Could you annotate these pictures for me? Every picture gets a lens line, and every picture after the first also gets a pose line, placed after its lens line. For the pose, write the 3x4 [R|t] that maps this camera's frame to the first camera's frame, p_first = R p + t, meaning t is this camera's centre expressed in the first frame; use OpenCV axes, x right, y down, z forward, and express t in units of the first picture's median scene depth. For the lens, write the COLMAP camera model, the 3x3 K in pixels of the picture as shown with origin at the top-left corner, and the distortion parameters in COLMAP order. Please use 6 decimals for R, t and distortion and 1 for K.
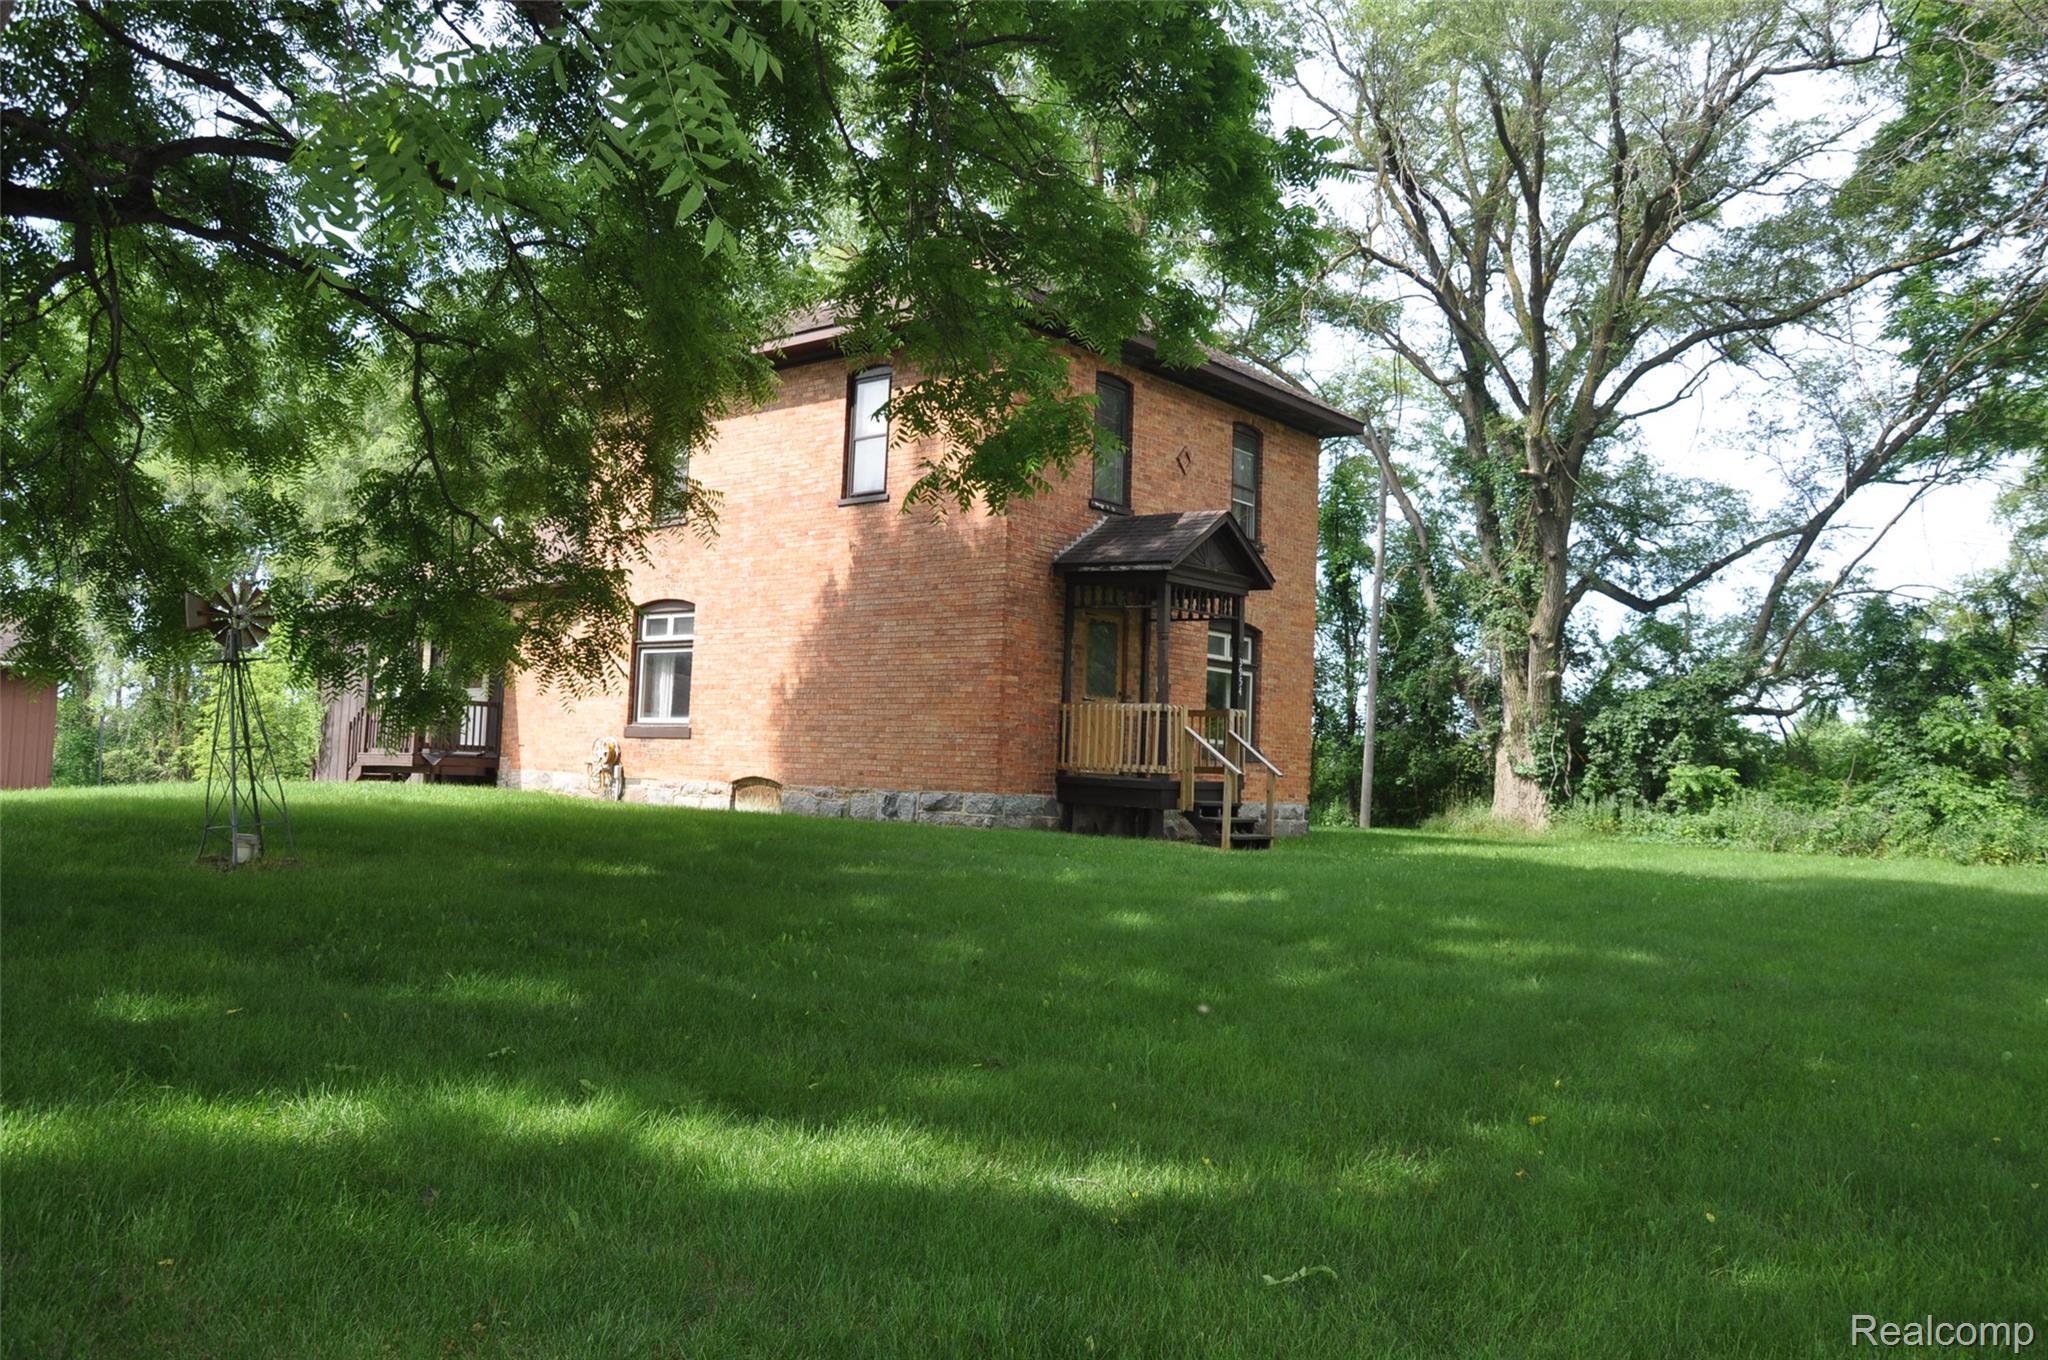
lens RADIAL K [[1616.0, 0, 1008.5], [0, 1616.0, 621.1], [0, 0, 1]] dist [-0.096384, 0.029059]
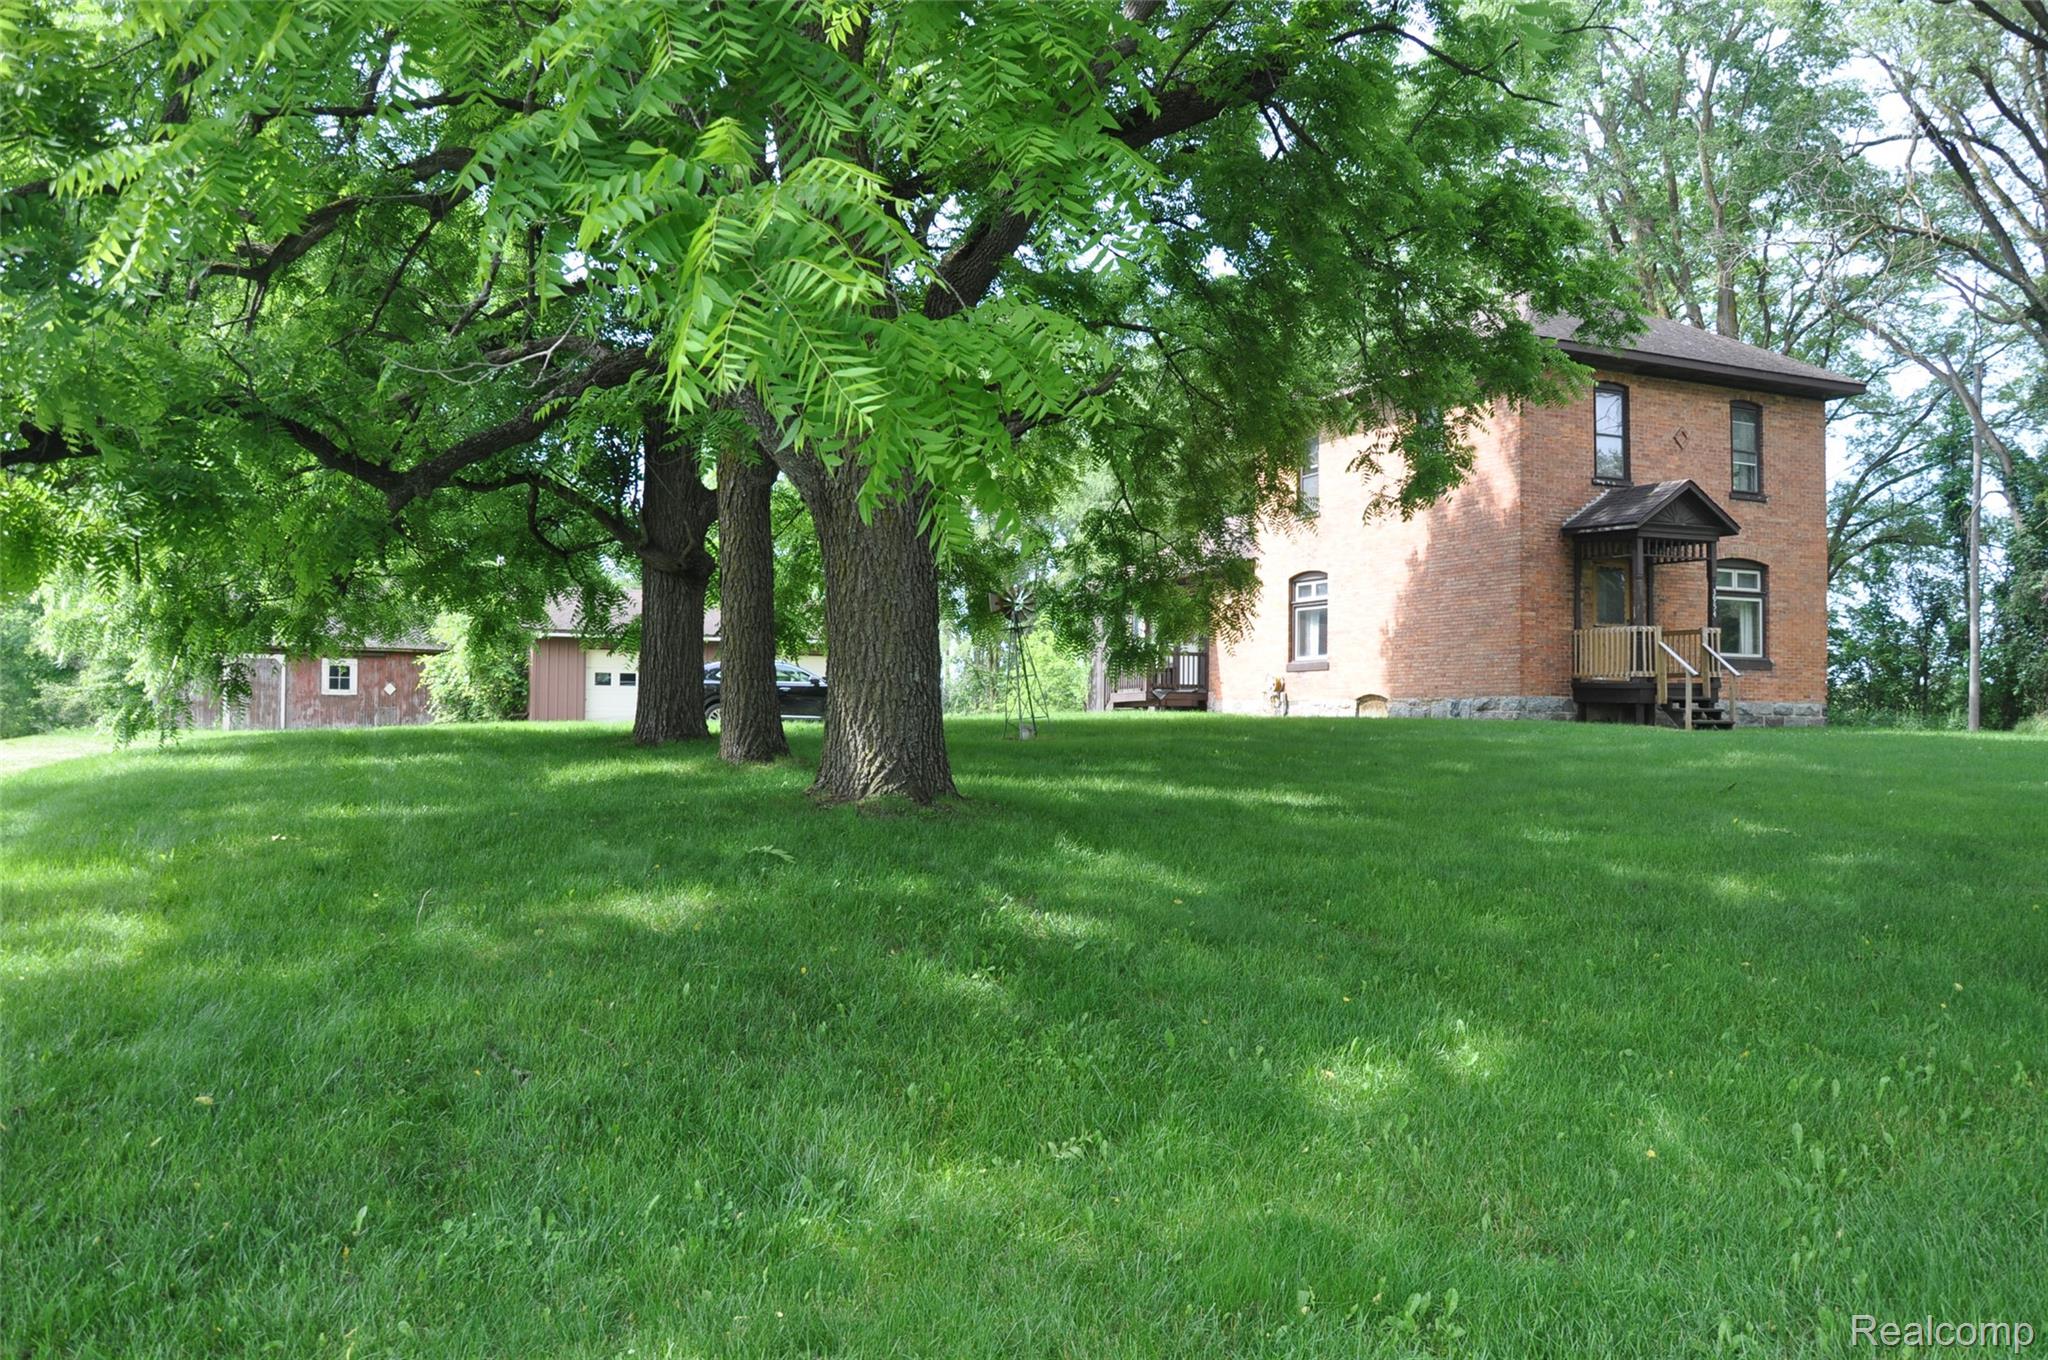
lens RADIAL K [[1616.0, 0, 1022.8], [0, 1616.0, 689.7], [0, 0, 1]] dist [-0.096384, 0.029059]
pose [[0.892467, -0.038609, -0.449458, 0.208156], [0.070576, 0.996012, 0.054583, -0.005494], [0.445558, -0.080434, 0.891633, -0.396750]]
